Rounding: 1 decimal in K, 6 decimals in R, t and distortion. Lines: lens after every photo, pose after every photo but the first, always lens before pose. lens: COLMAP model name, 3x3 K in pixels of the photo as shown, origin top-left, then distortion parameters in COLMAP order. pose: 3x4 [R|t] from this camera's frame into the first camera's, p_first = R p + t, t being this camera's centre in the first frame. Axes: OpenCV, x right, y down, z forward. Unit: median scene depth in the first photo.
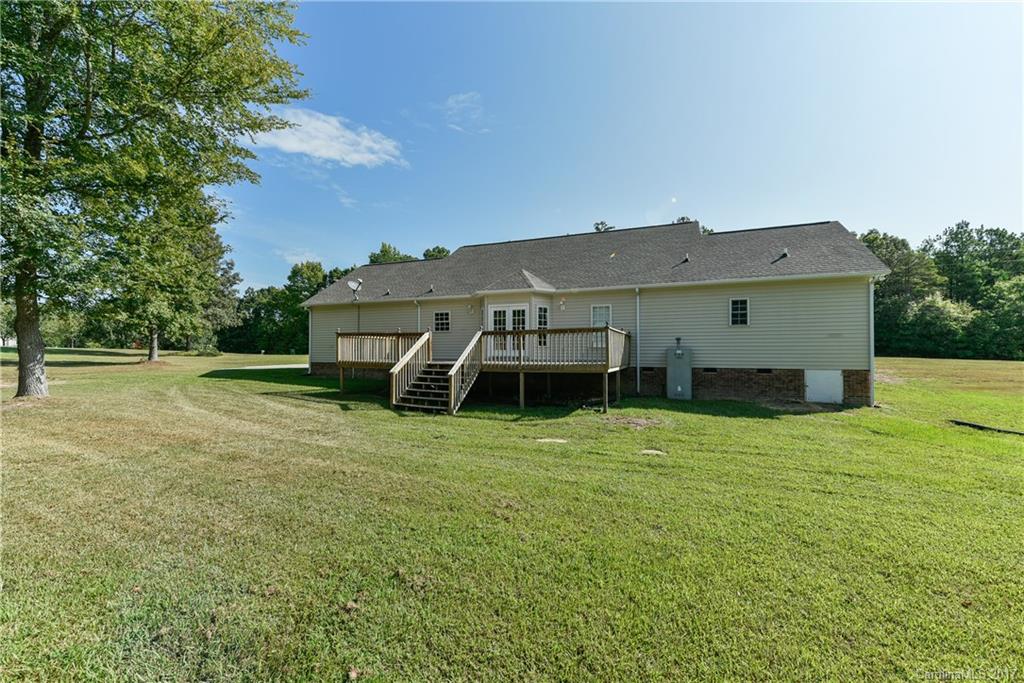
lens RADIAL K [[409.3, 0, 497.4], [0, 409.3, 350.3], [0, 0, 1]] dist [0.007424, -0.002142]
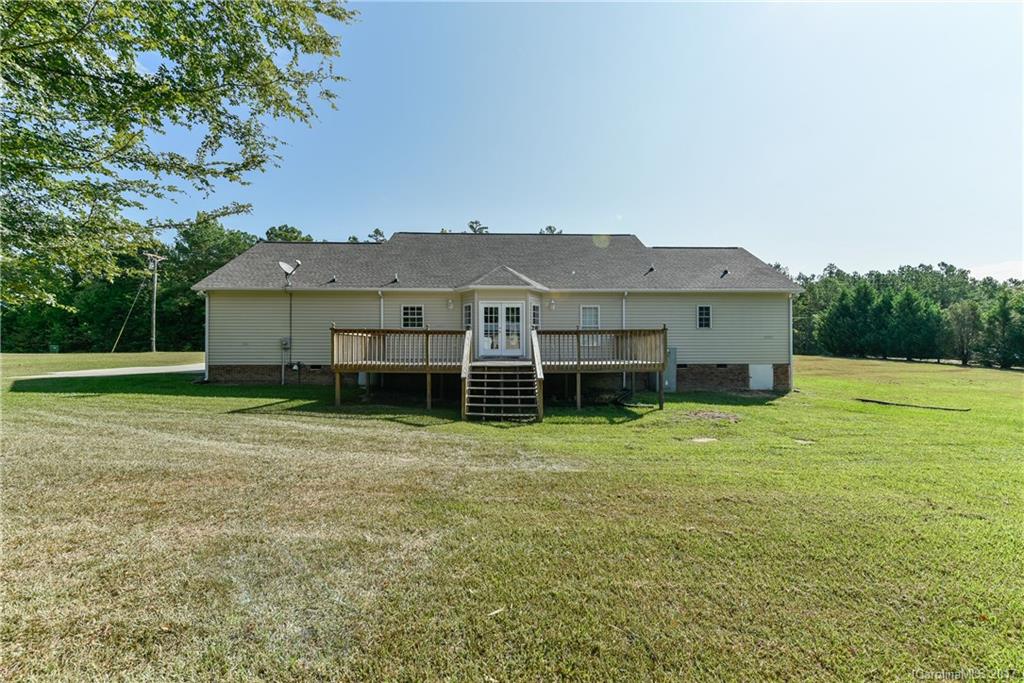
lens RADIAL K [[409.3, 0, 504.6], [0, 409.3, 348.0], [0, 0, 1]] dist [0.007424, -0.002142]
pose [[0.913659, -0.002776, 0.406472, -0.357711], [0.000266, 0.999981, 0.006233, -0.008731], [-0.406482, -0.005587, 0.913642, 0.124445]]
